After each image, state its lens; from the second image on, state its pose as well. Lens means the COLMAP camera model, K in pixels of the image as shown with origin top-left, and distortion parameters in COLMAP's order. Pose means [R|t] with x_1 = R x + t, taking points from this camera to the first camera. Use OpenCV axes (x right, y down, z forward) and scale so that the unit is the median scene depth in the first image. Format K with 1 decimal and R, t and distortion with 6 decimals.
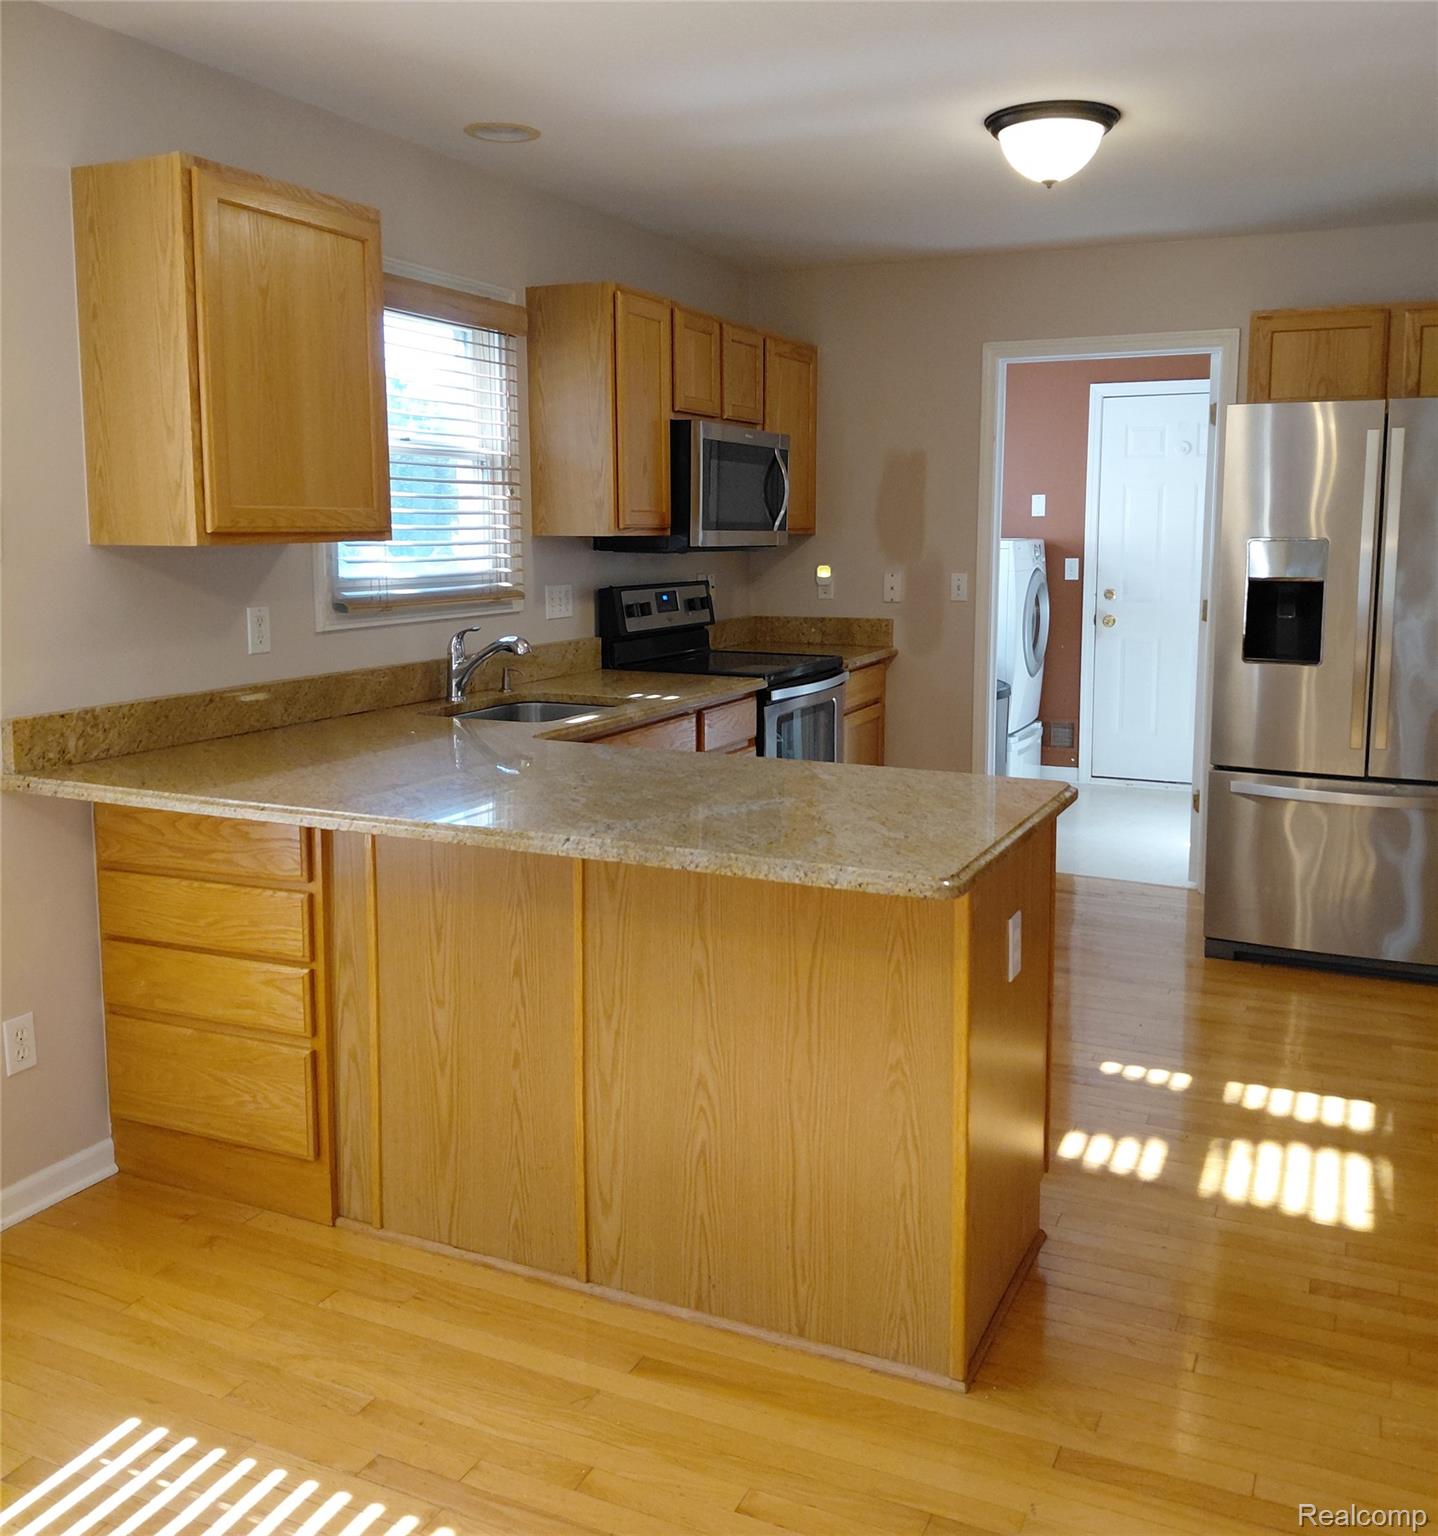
lens RADIAL K [[1406.0, 0, 718.5], [0, 1406.0, 770.8], [0, 0, 1]] dist [-0.018170, 0.000000]
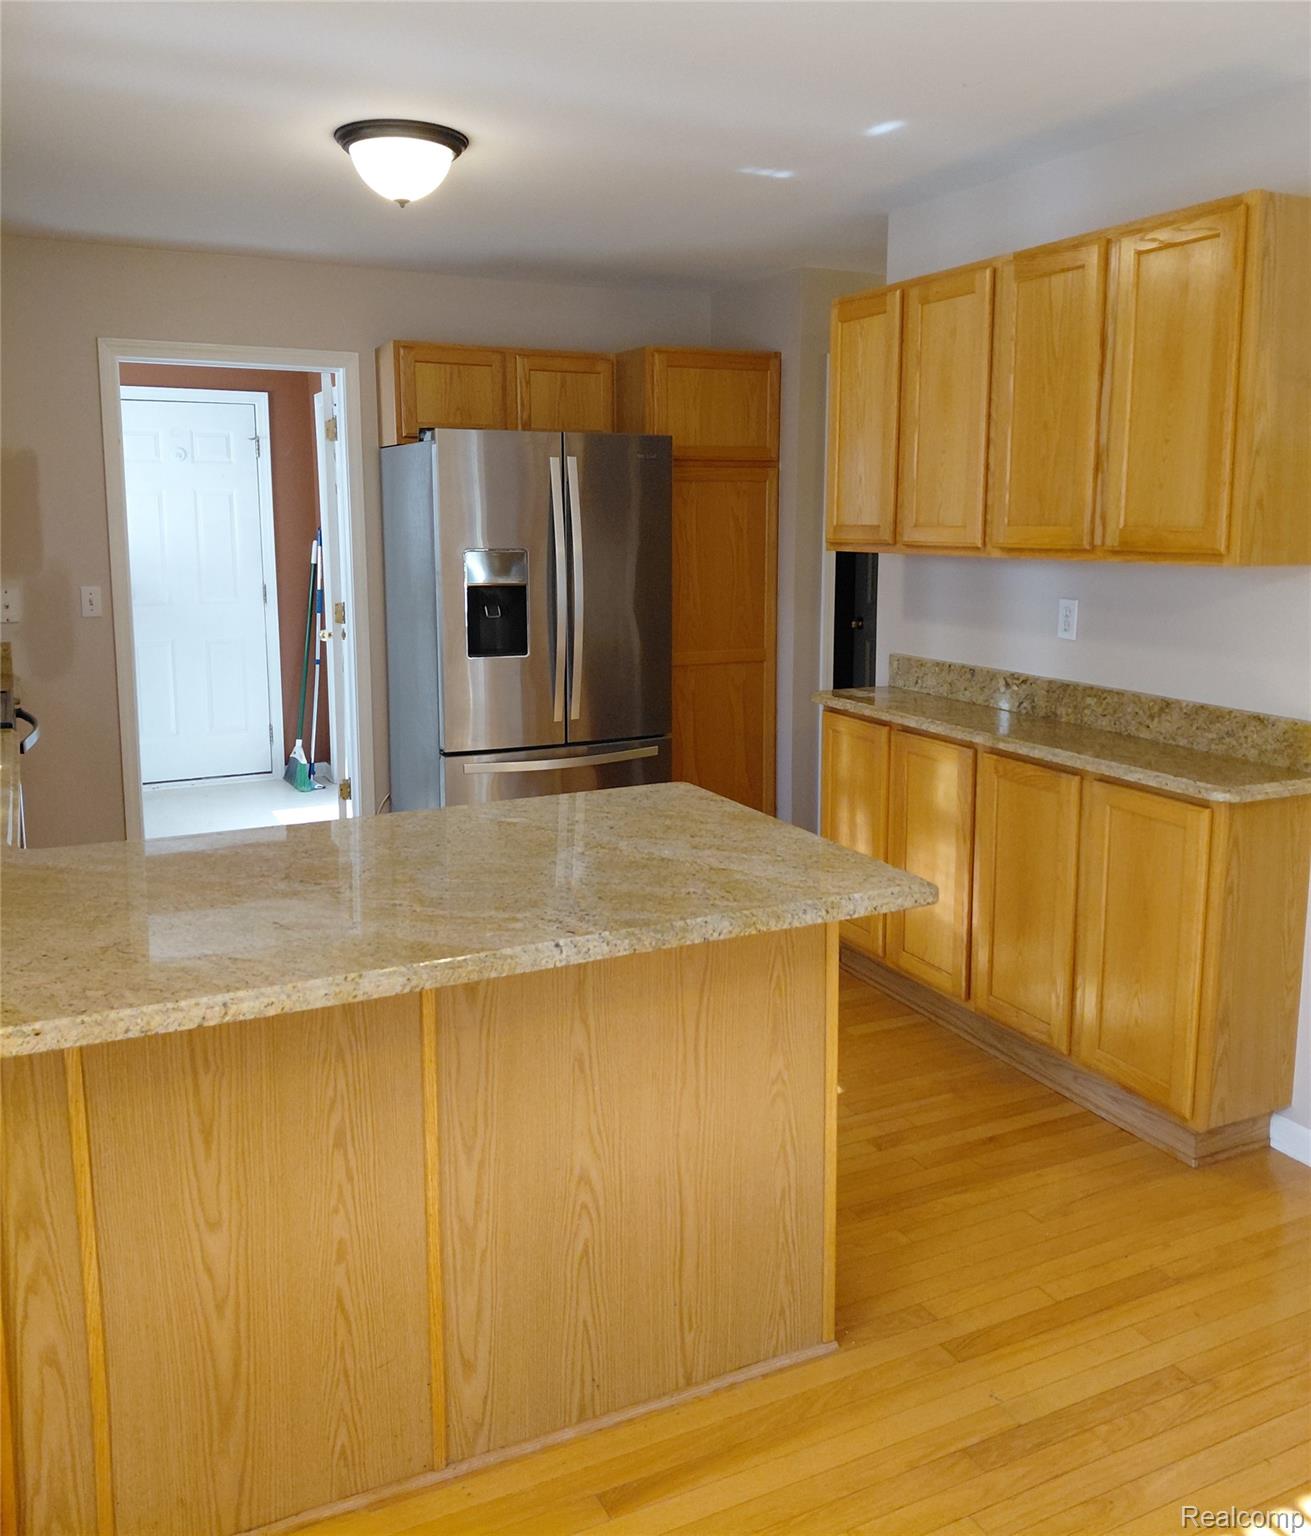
lens RADIAL K [[1265.9, 0, 656.4], [0, 1265.9, 759.4], [0, 0, 1]] dist [-0.014852, -0.028798]
pose [[0.634708, -0.151872, 0.757681, -0.544170], [0.145468, 0.986450, 0.075869, -0.094309], [-0.758937, 0.062064, 0.648200, 0.415454]]
